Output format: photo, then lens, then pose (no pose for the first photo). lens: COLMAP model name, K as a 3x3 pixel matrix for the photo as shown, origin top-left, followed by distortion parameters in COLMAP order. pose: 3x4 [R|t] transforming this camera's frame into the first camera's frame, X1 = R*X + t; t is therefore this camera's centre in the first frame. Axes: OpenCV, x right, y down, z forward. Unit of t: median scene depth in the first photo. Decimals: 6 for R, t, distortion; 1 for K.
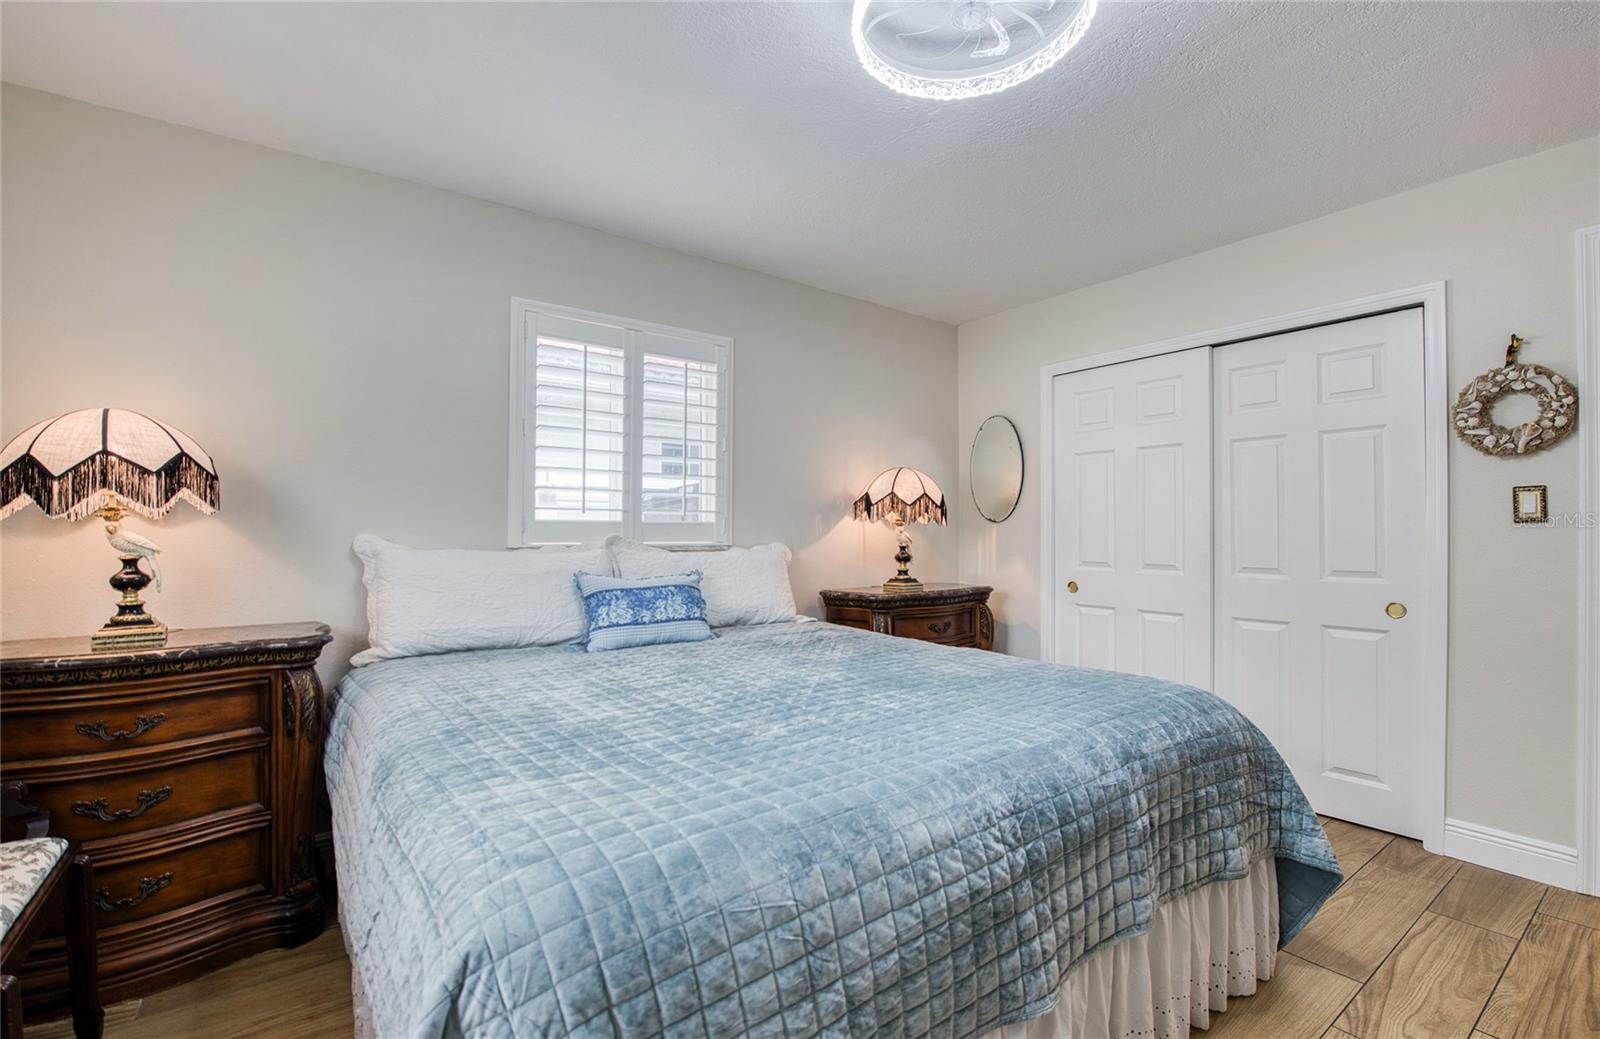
lens RADIAL K [[712.3, 0, 808.7], [0, 712.3, 521.5], [0, 0, 1]] dist [-0.021307, 0.000376]
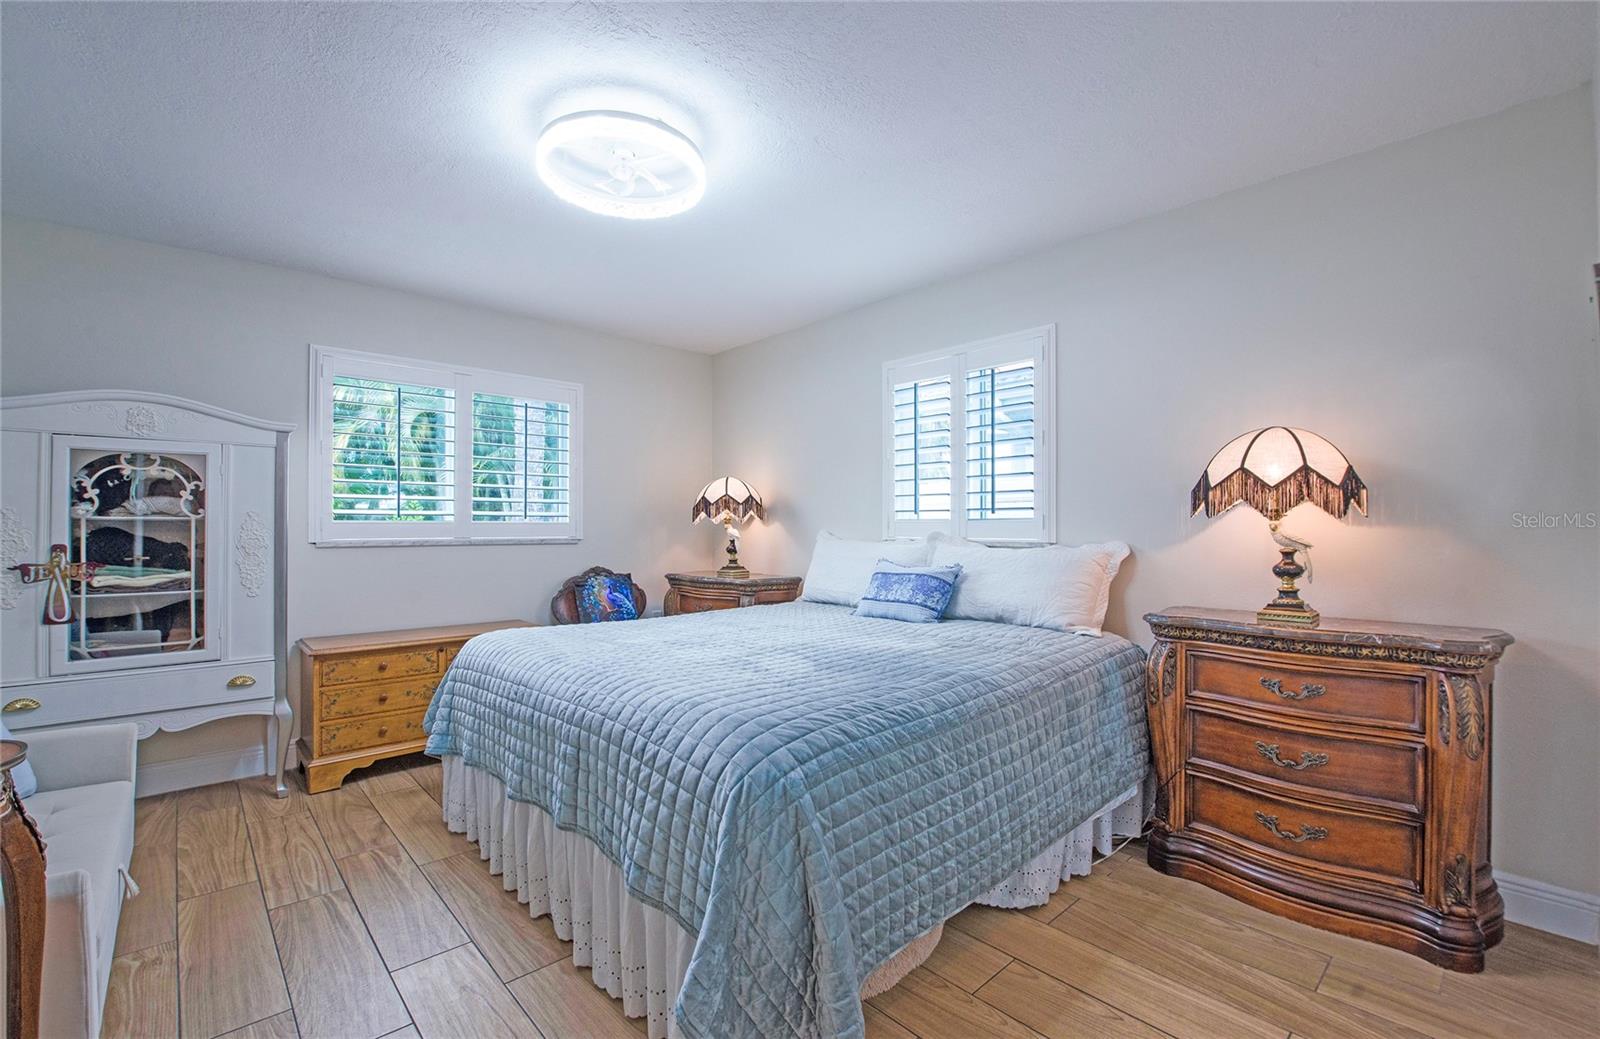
lens RADIAL K [[670.5, 0, 805.7], [0, 670.5, 525.5], [0, 0, 1]] dist [-0.015455, -0.000946]
pose [[0.123206, -0.004021, -0.992373, 0.618925], [0.013103, 0.999911, -0.002425, 0.006608], [0.992295, -0.012704, 0.123248, 0.471117]]
